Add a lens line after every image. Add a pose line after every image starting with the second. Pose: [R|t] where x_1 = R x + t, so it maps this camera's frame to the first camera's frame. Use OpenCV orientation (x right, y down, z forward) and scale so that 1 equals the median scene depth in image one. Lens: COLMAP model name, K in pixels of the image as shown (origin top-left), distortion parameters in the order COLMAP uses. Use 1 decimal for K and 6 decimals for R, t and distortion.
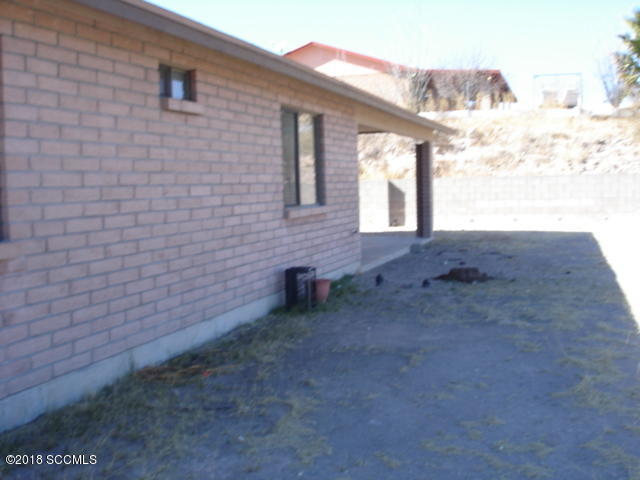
lens RADIAL K [[723.3, 0, 320.1], [0, 723.3, 240.2], [0, 0, 1]] dist [-0.101021, 0.000000]
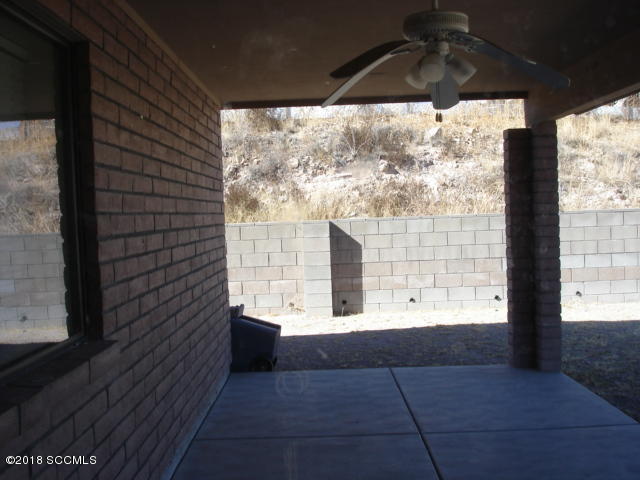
lens RADIAL K [[723.3, 0, 320.0], [0, 723.3, 239.8], [0, 0, 1]] dist [-0.101021, 0.000000]
pose [[0.947969, -0.017159, 0.317899, -0.061586], [0.034473, 0.998208, -0.048919, -0.042806], [-0.316490, 0.057333, 0.946862, 0.497198]]
